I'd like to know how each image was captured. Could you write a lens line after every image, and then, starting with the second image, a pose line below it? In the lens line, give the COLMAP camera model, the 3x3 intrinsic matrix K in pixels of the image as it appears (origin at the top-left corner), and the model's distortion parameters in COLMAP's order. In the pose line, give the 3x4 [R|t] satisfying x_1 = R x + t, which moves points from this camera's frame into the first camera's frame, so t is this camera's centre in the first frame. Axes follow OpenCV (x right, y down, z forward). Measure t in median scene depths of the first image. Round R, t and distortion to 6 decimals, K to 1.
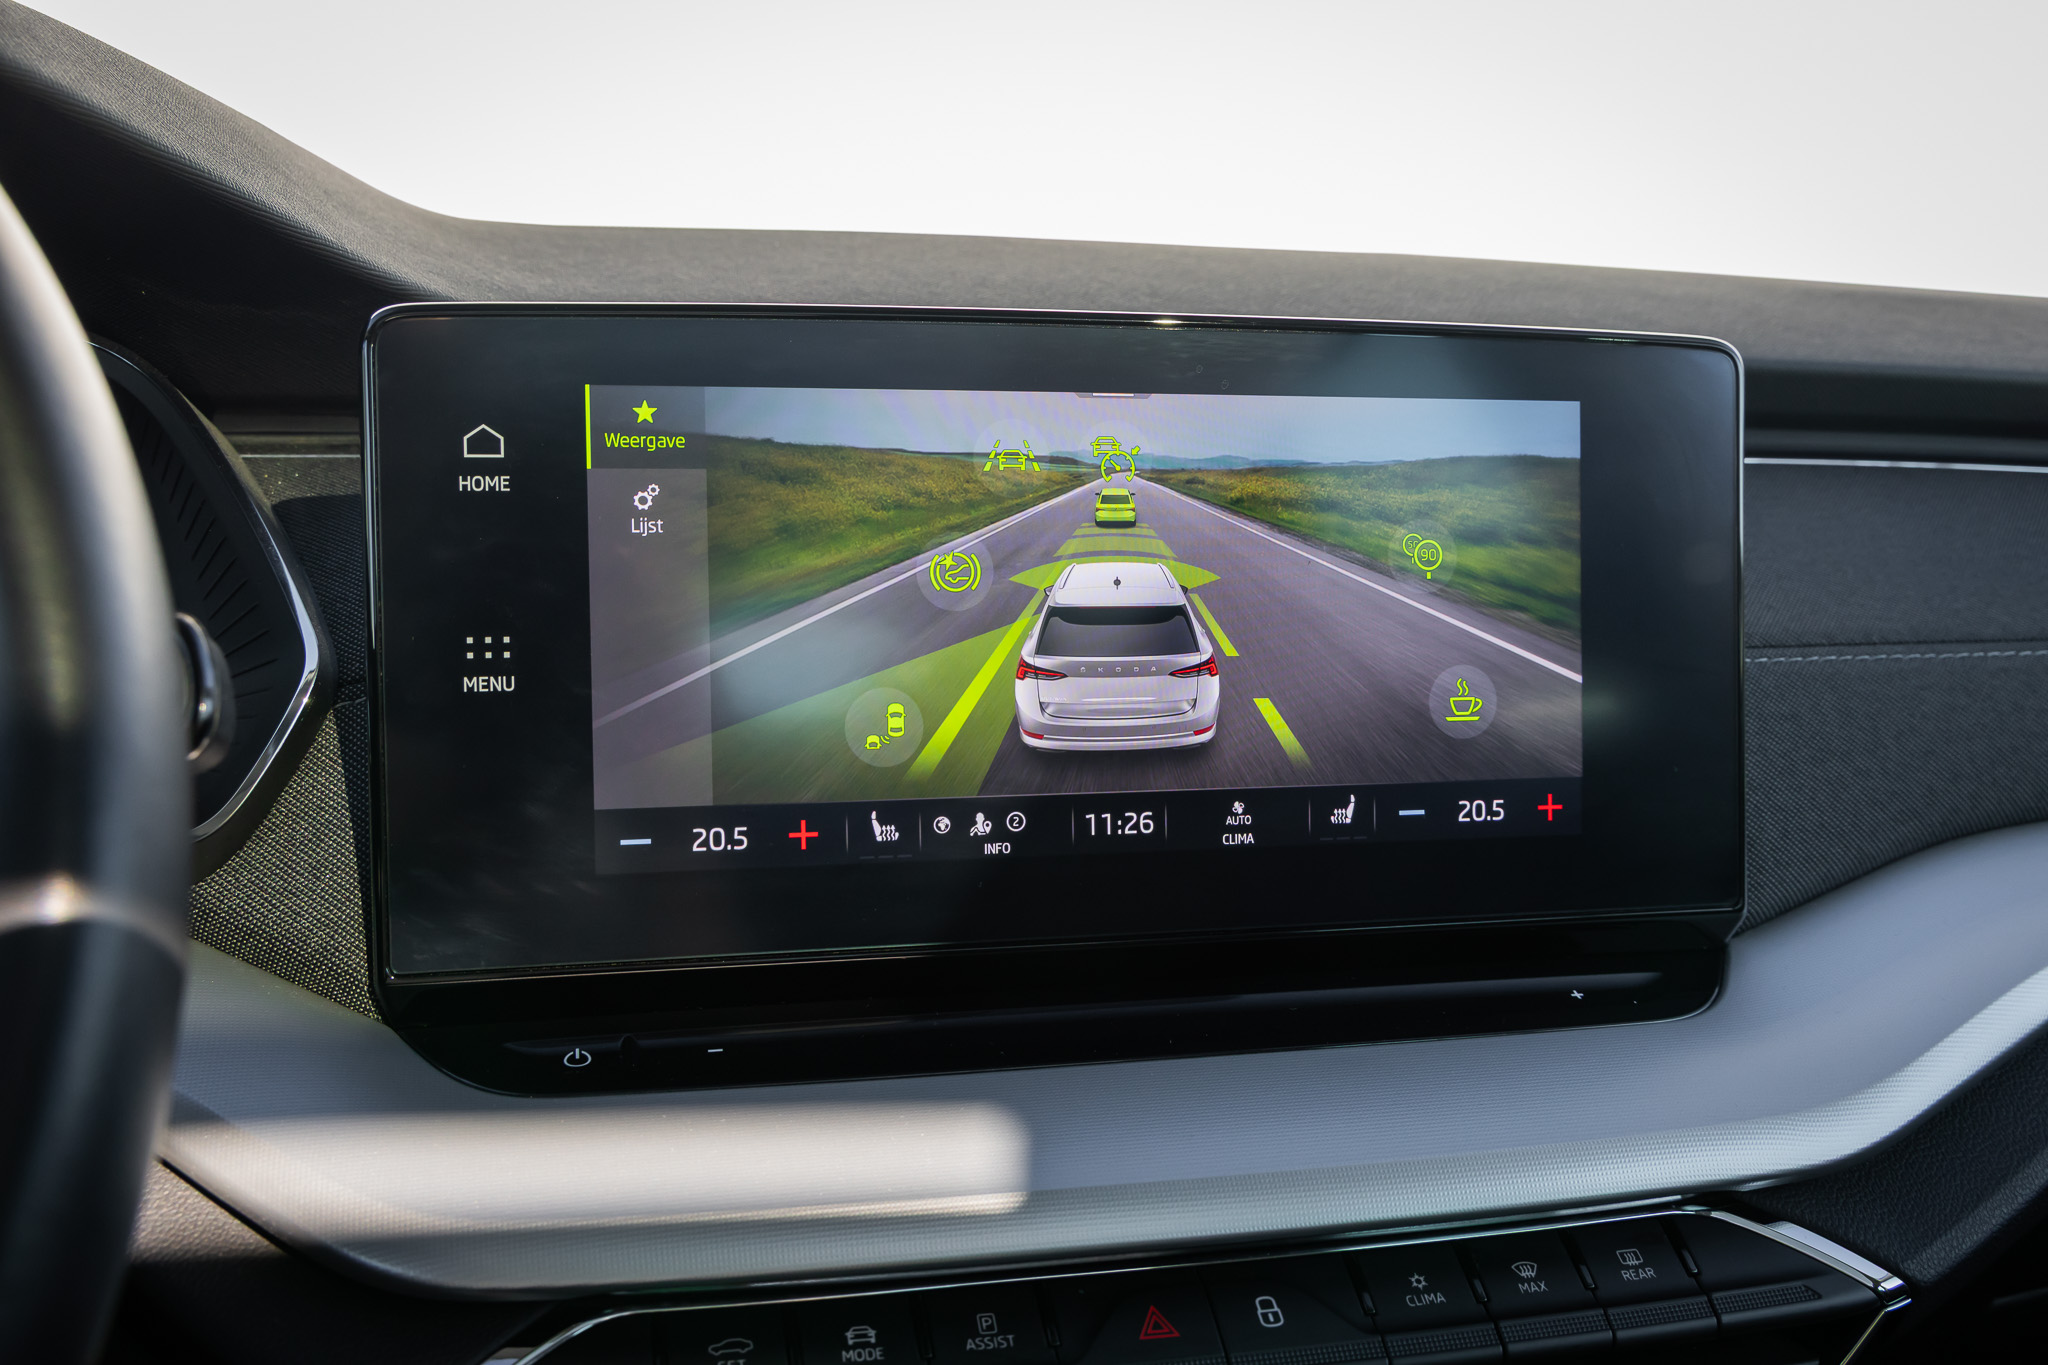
lens RADIAL K [[2037.1, 0, 1022.8], [0, 2037.1, 686.1], [0, 0, 1]] dist [0.006376, -0.009499]
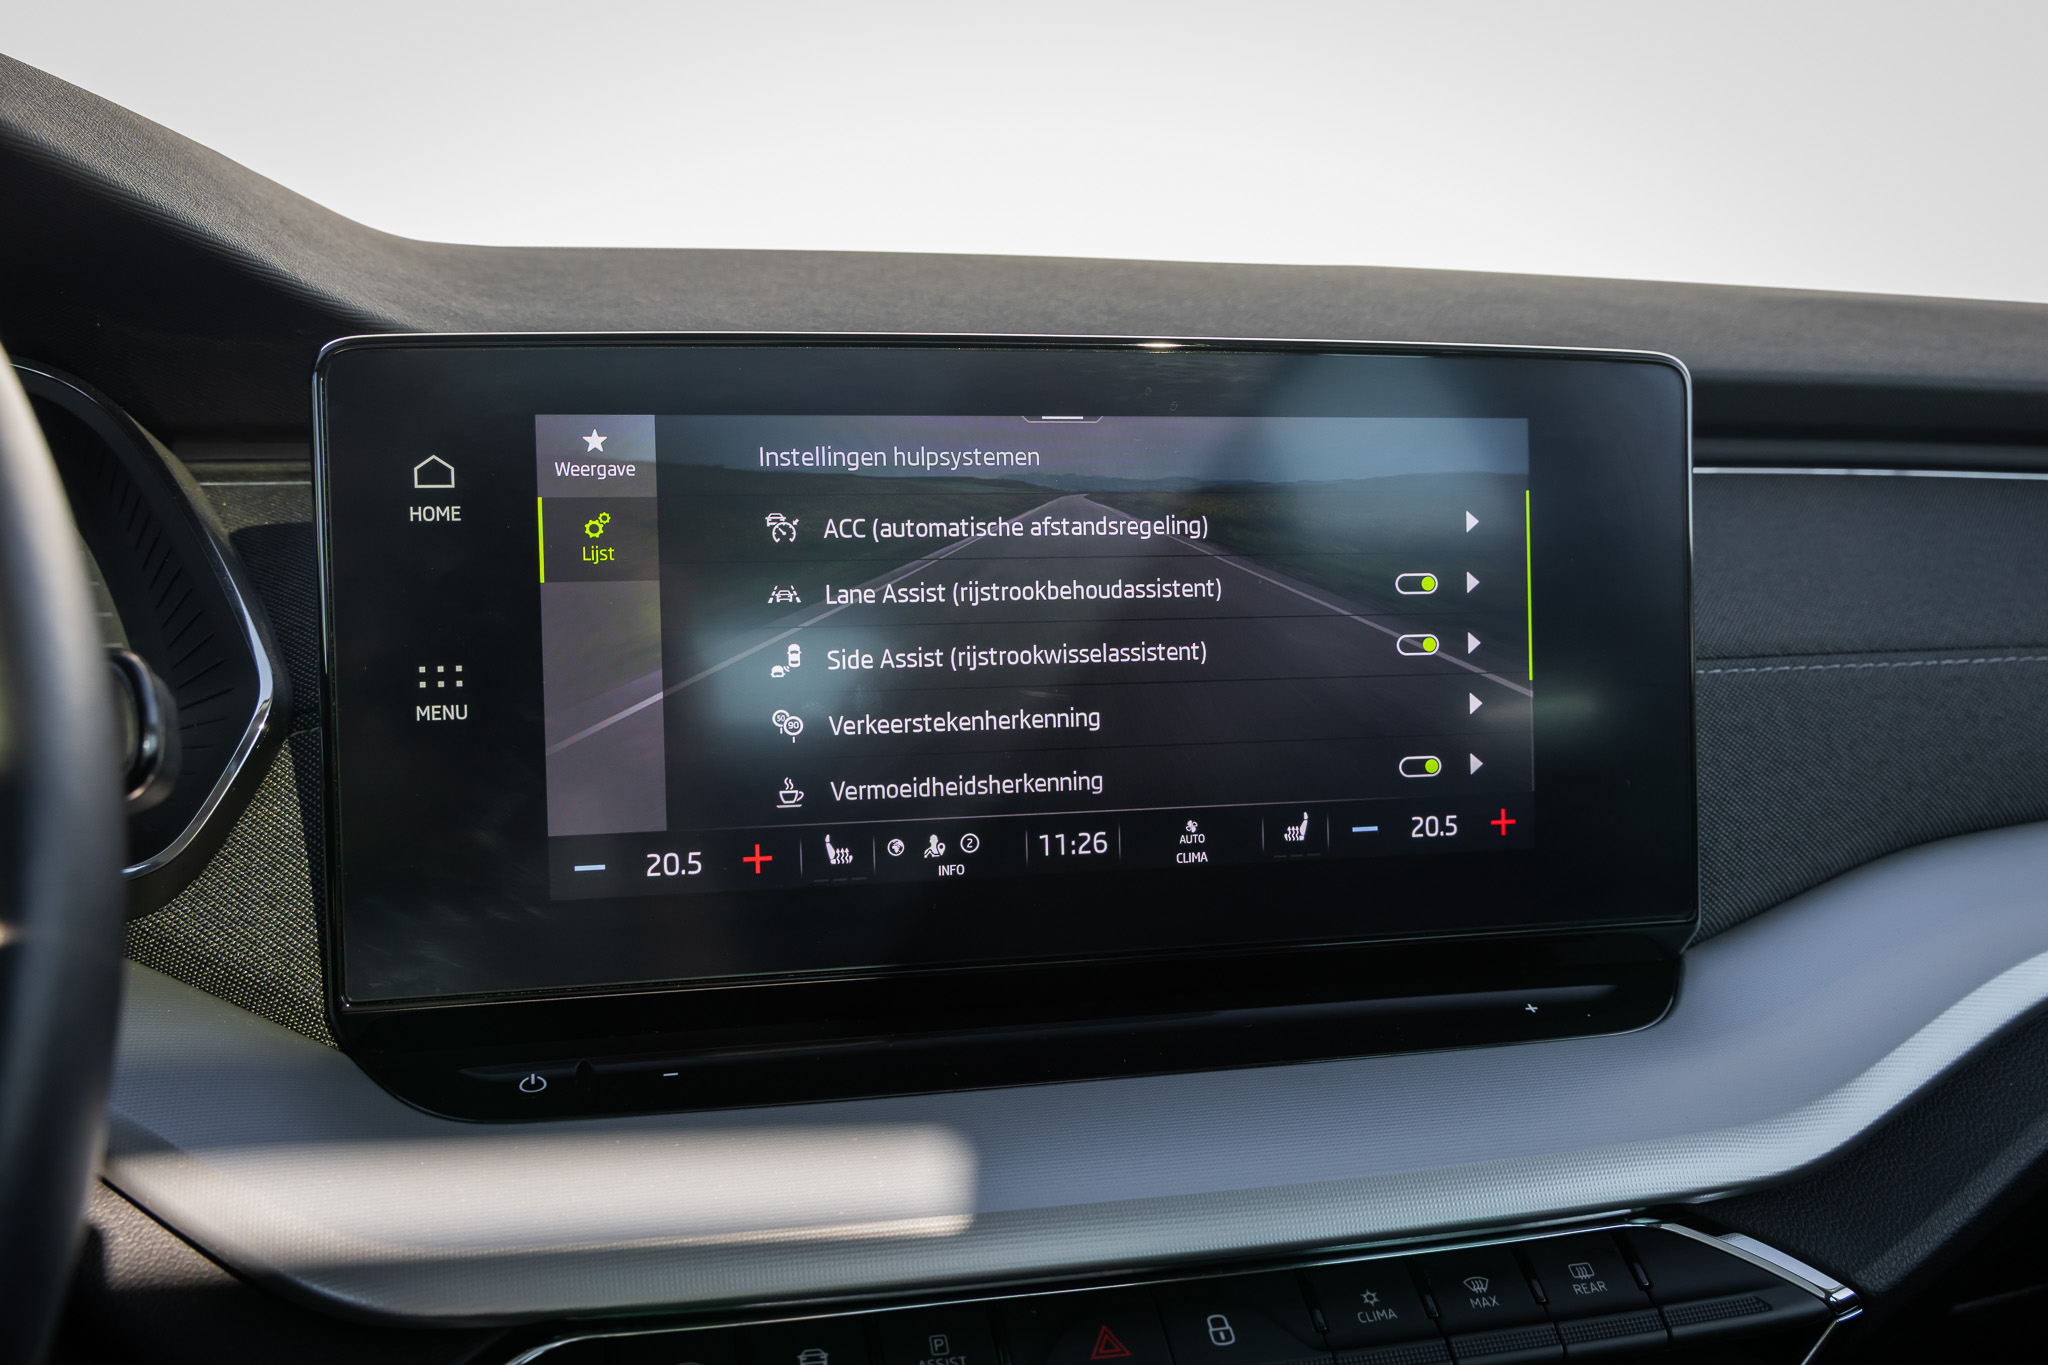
lens RADIAL K [[2036.6, 0, 1019.6], [0, 2036.6, 680.6], [0, 0, 1]] dist [0.005078, -0.003637]
pose [[0.999951, -0.009811, 0.001148, 0.021707], [0.009814, 0.999949, -0.002397, -0.011313], [-0.001124, 0.002408, 0.999996, -0.006252]]
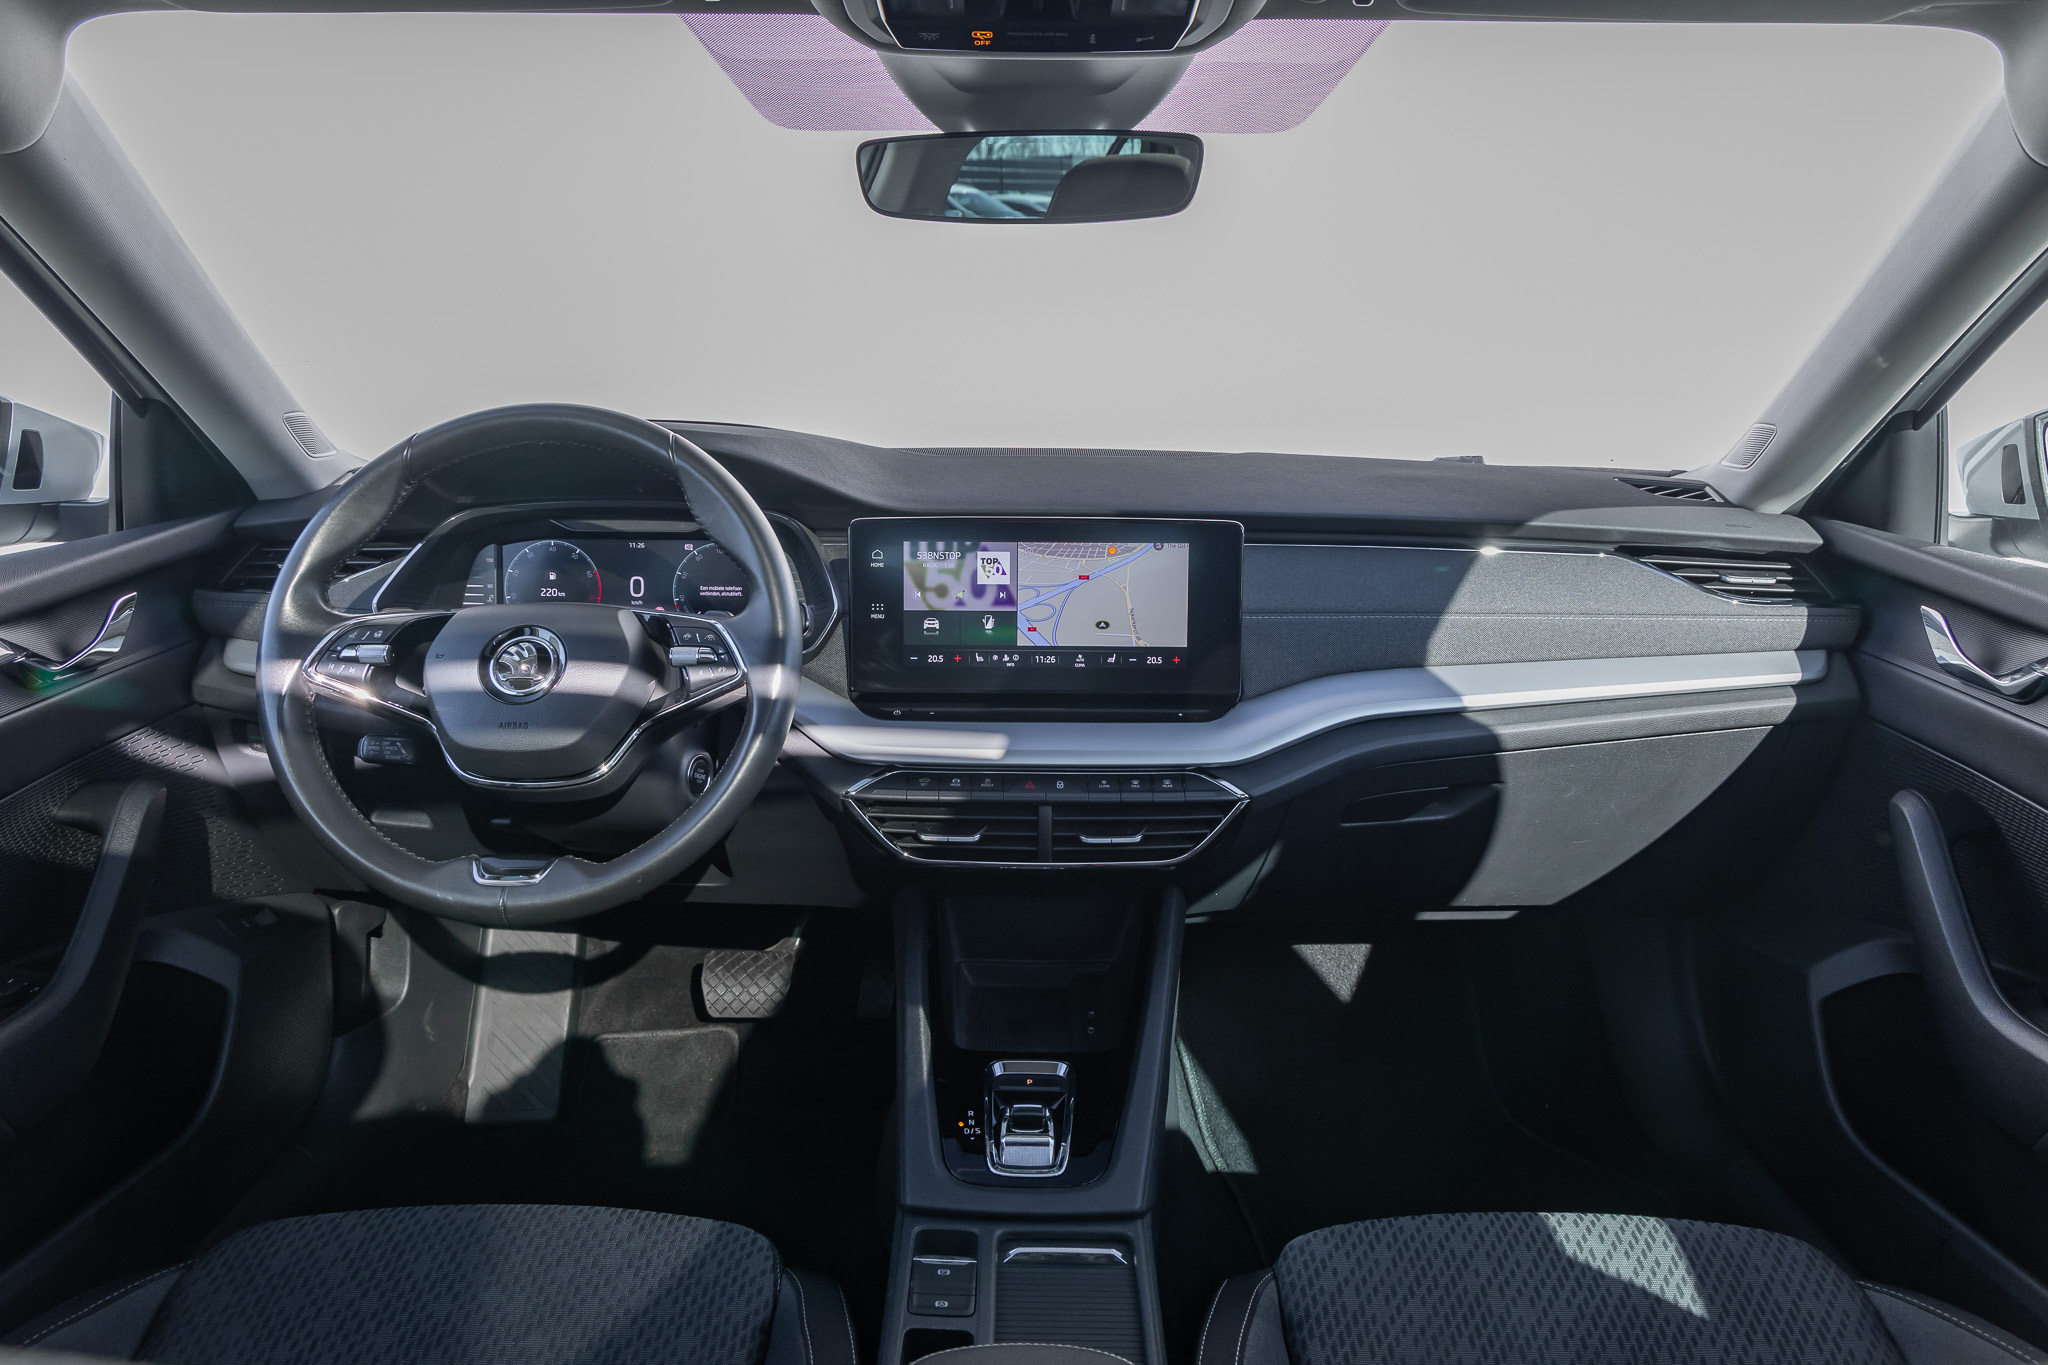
lens RADIAL K [[1368.9, 0, 1024.0], [0, 1368.9, 682.5], [0, 0, 1]] dist [0.005017, 0.000690]
pose [[0.968553, 0.048871, -0.243961, 0.634707], [-0.027346, 0.995489, 0.090854, -0.116640], [0.247300, -0.081326, 0.965520, -1.427103]]
